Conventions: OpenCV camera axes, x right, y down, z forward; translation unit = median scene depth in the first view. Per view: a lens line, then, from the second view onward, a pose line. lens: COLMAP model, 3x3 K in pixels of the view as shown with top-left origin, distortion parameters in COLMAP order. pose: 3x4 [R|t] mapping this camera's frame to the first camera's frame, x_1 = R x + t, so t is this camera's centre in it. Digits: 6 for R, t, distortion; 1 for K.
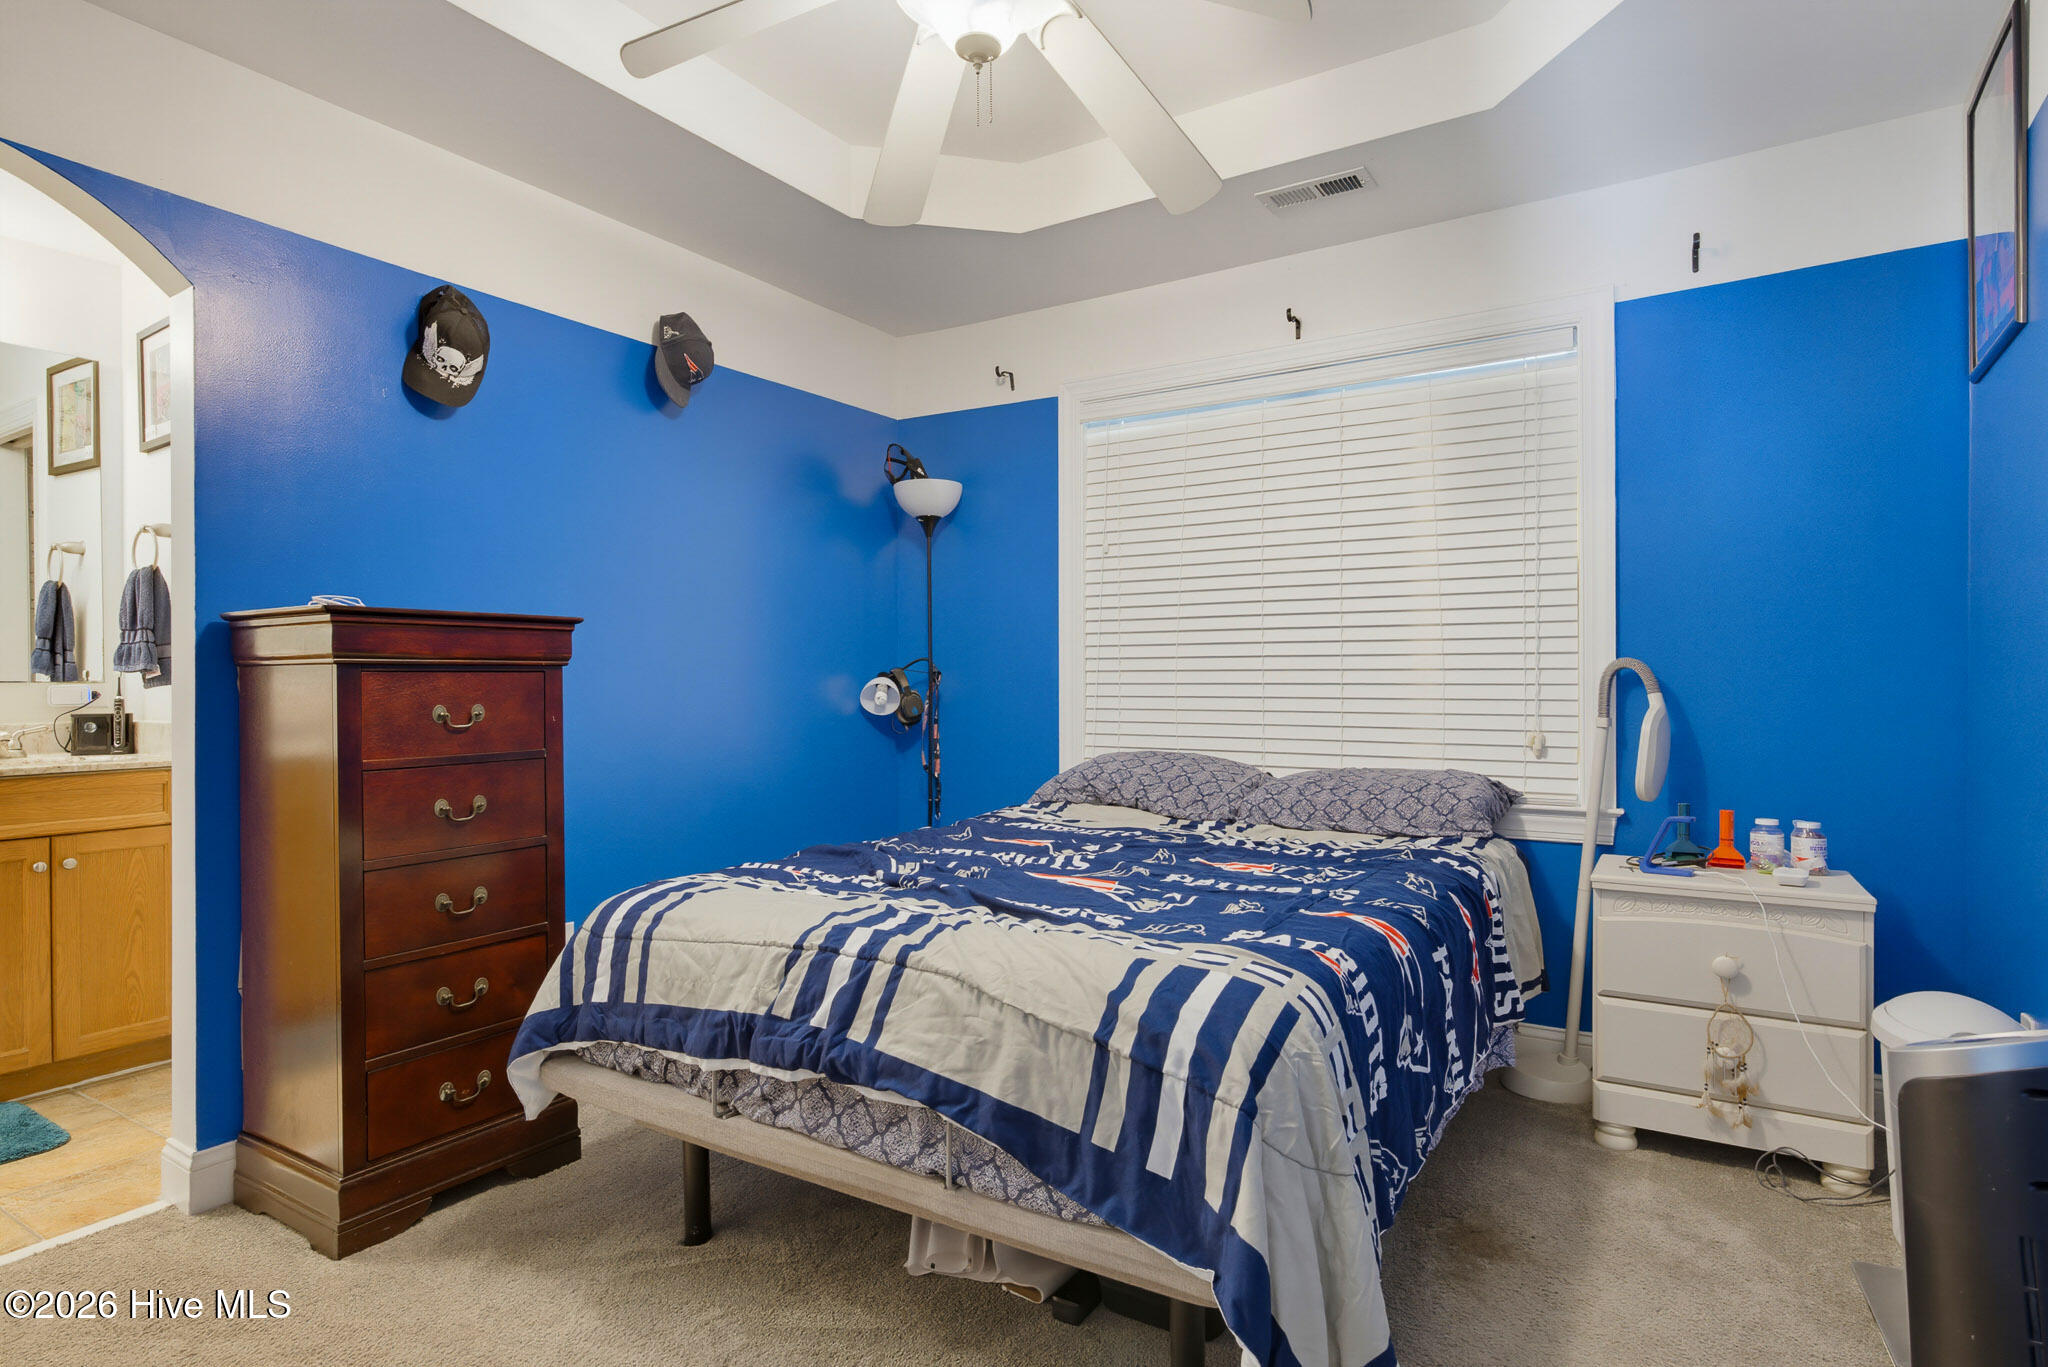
lens RADIAL K [[1112.1, 0, 1031.9], [0, 1112.1, 682.2], [0, 0, 1]] dist [-0.011494, 0.016901]
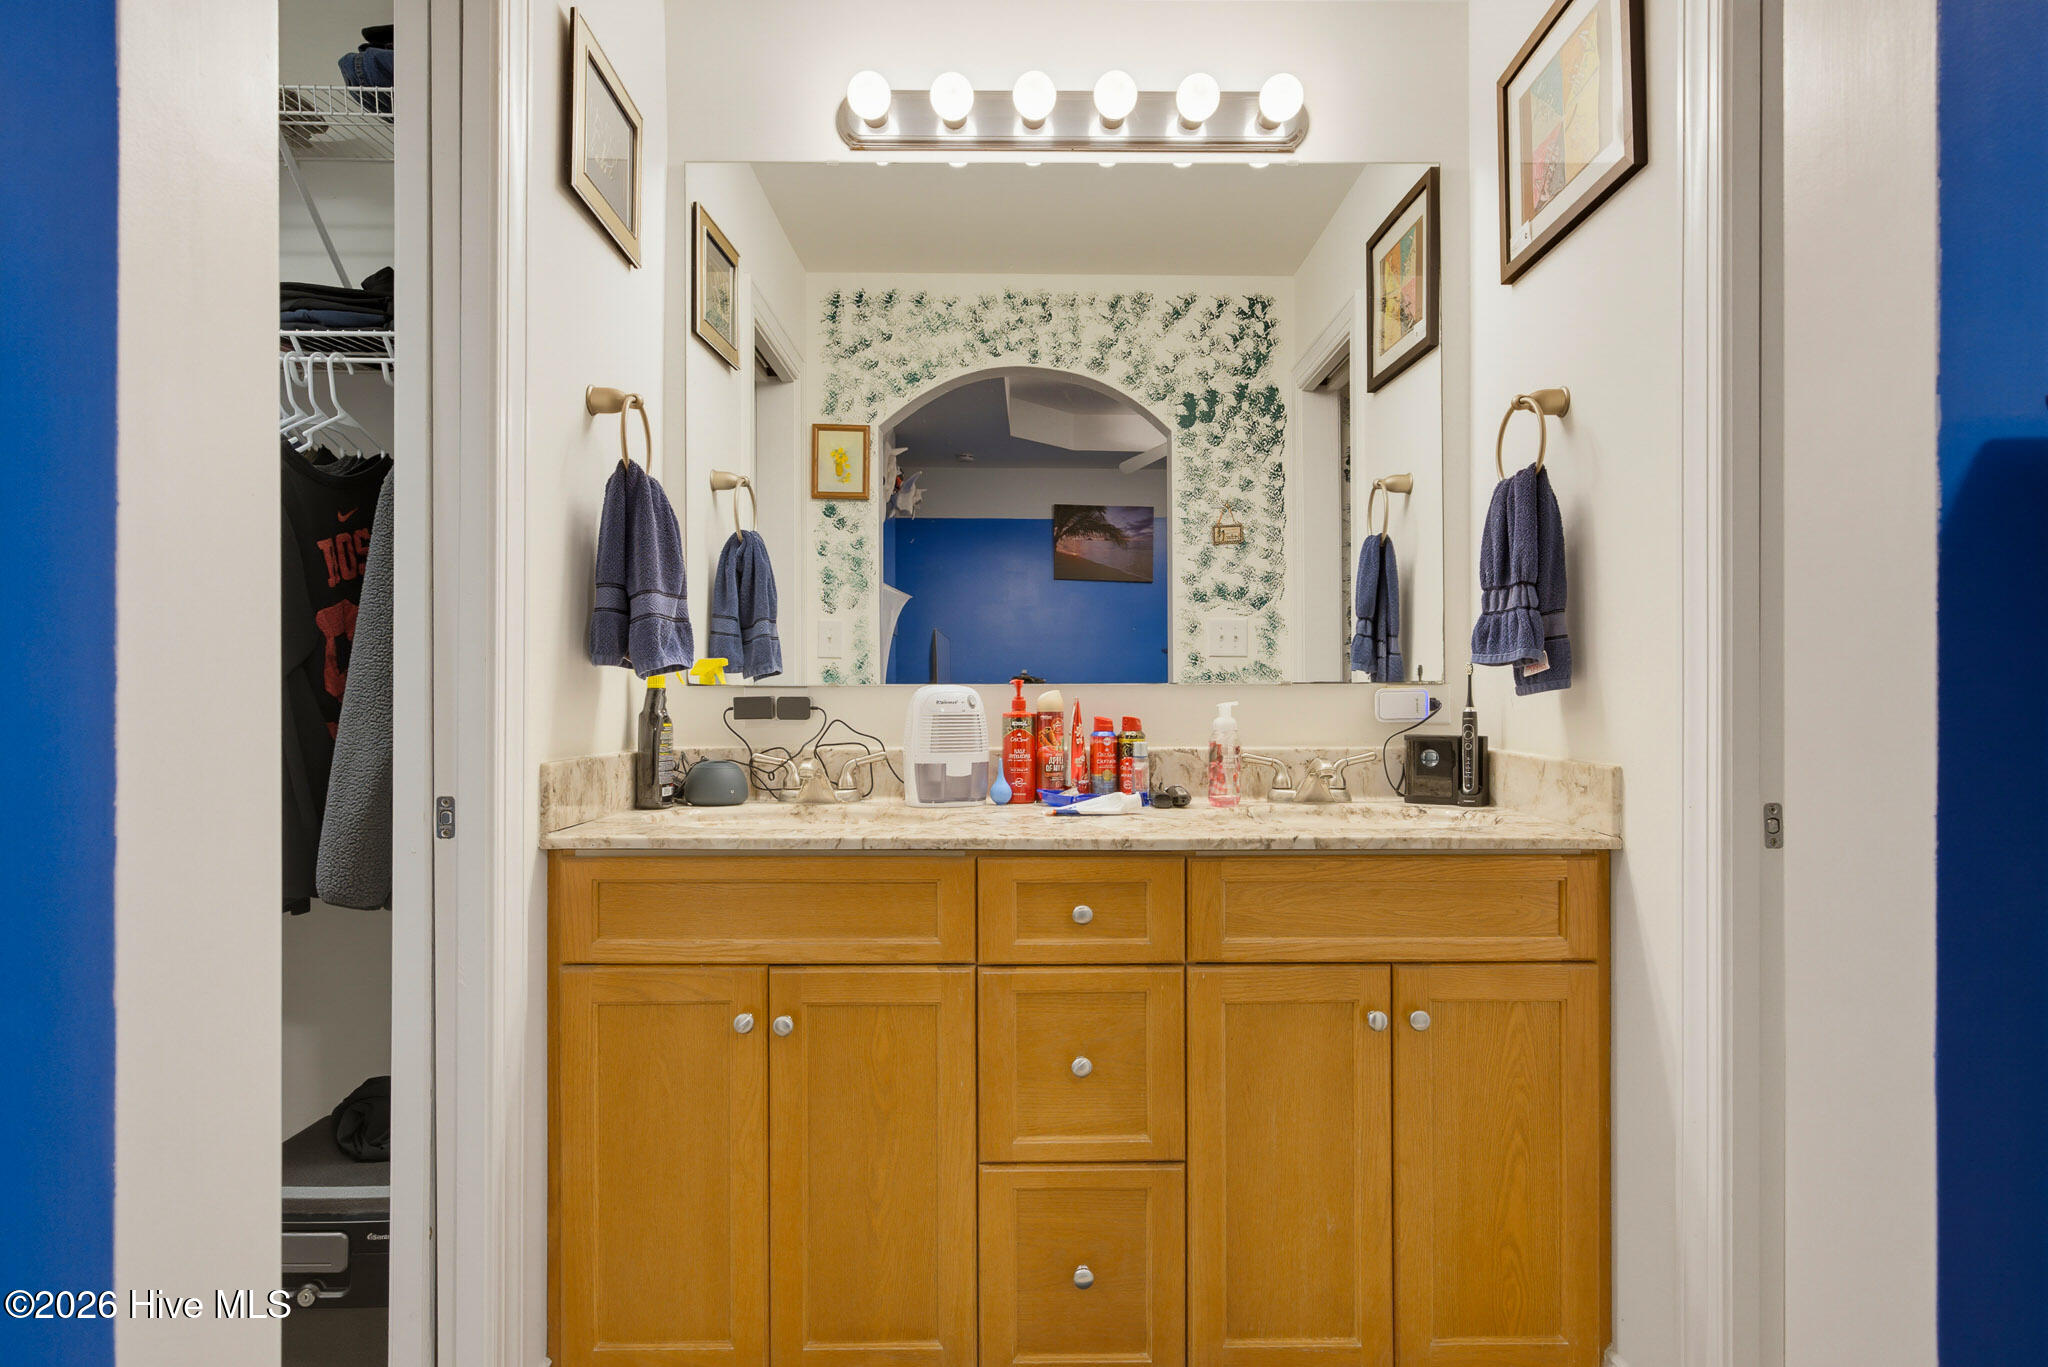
lens RADIAL K [[1118.4, 0, 1032.1], [0, 1118.4, 685.0], [0, 0, 1]] dist [-0.014678, 0.015169]
pose [[0.550748, 0.002753, -0.834667, -0.460480], [-0.001826, 0.999996, 0.002094, 0.000058], [0.834670, 0.000371, 0.550750, 0.486402]]
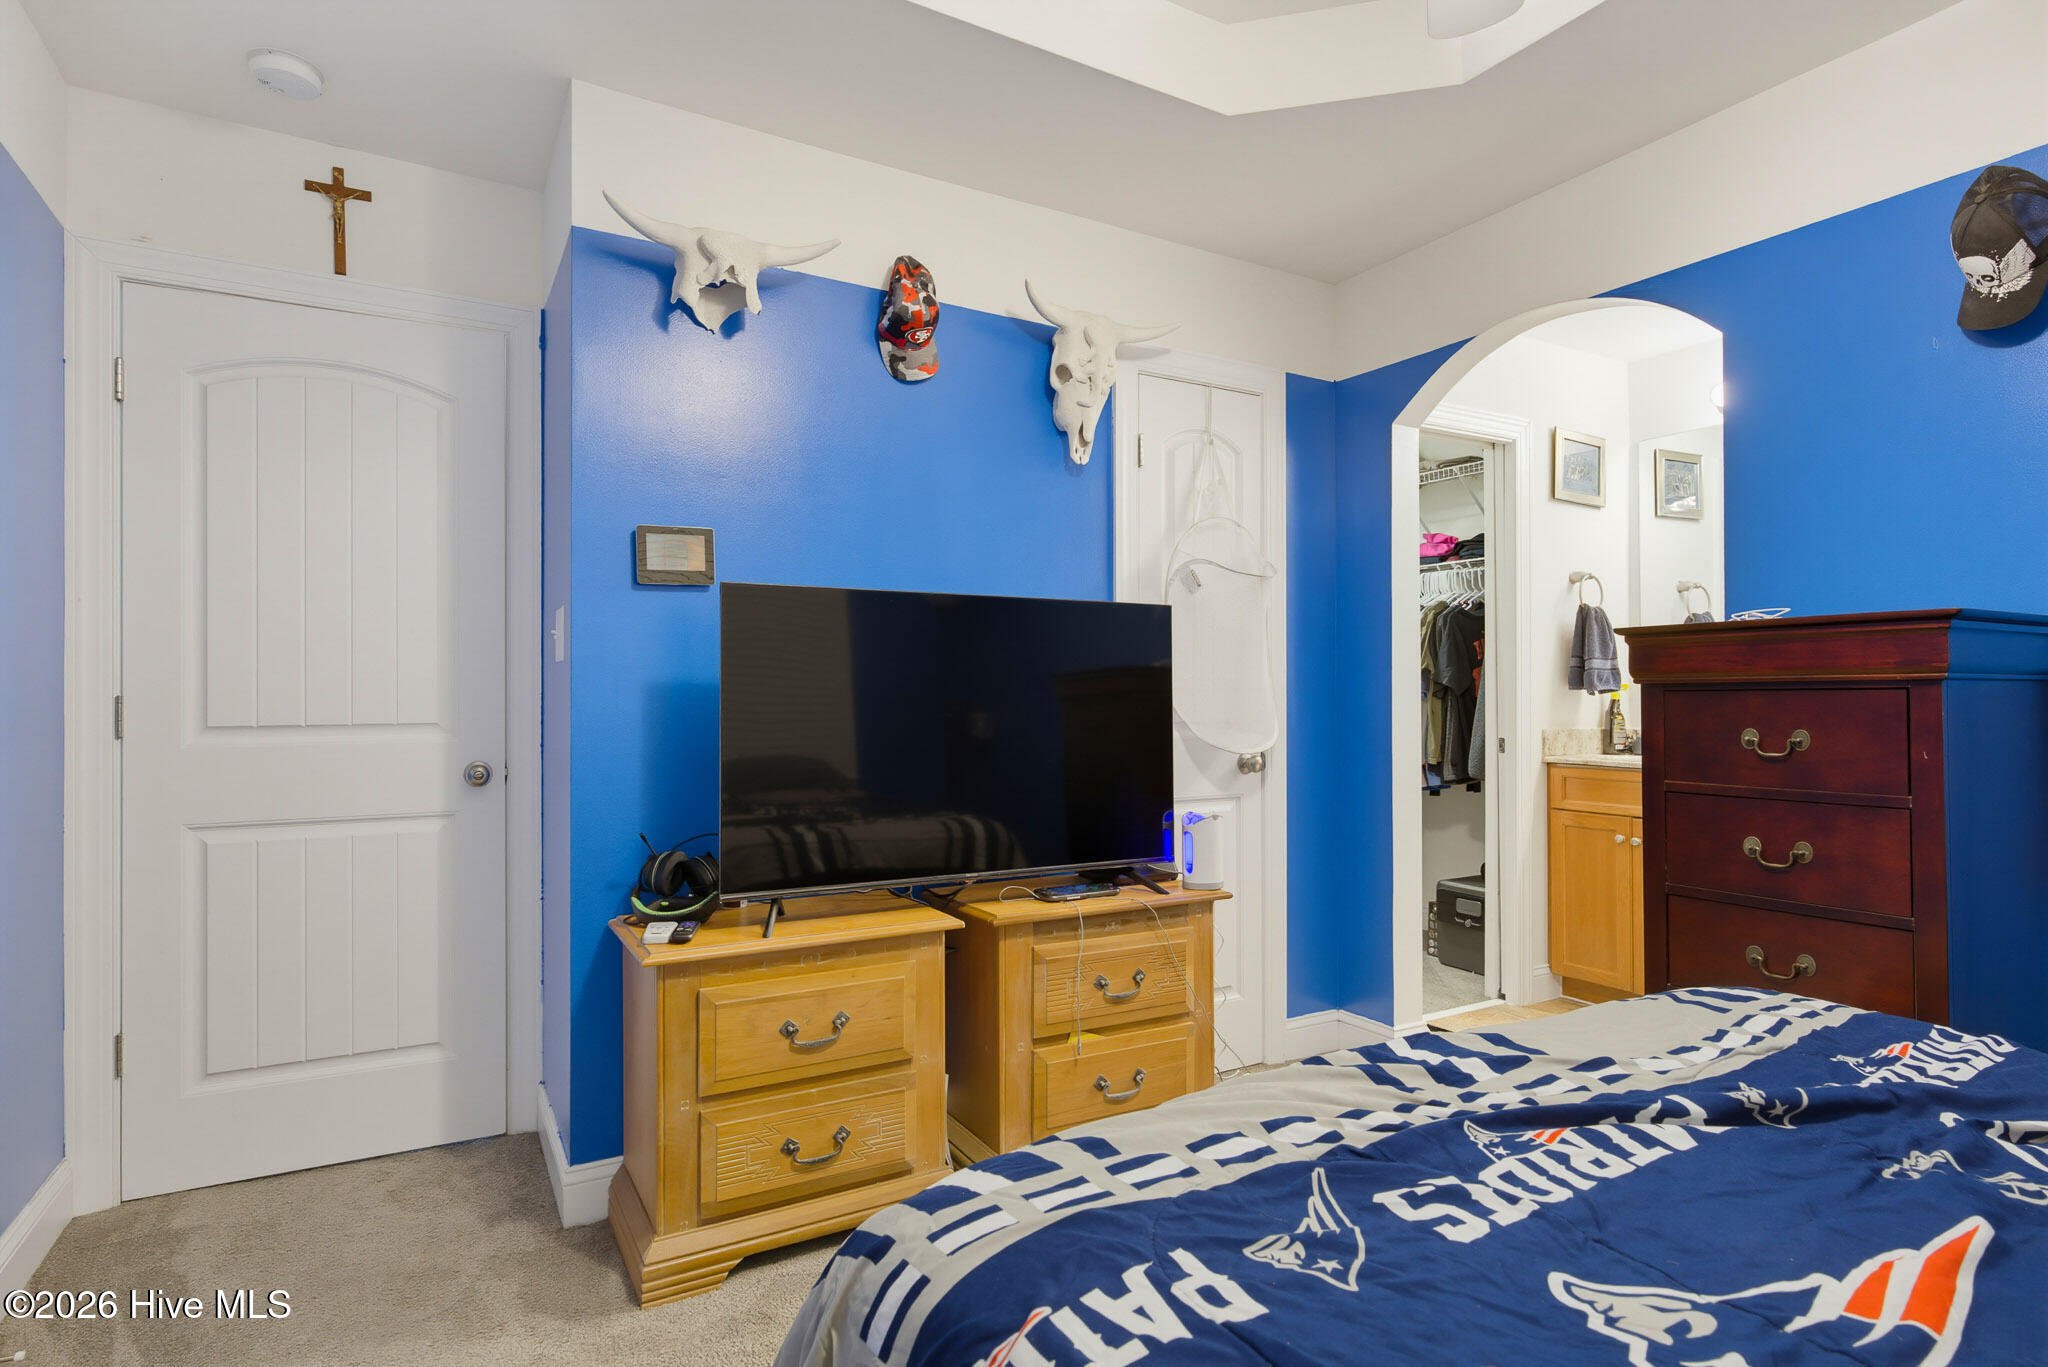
lens RADIAL K [[1062.8, 0, 1029.4], [0, 1062.8, 684.2], [0, 0, 1]] dist [-0.015638, 0.012810]
pose [[-0.460454, -0.004729, -0.887671, 0.328408], [0.003296, 0.999970, -0.007037, -0.007637], [0.887677, -0.006166, -0.460425, 0.611182]]
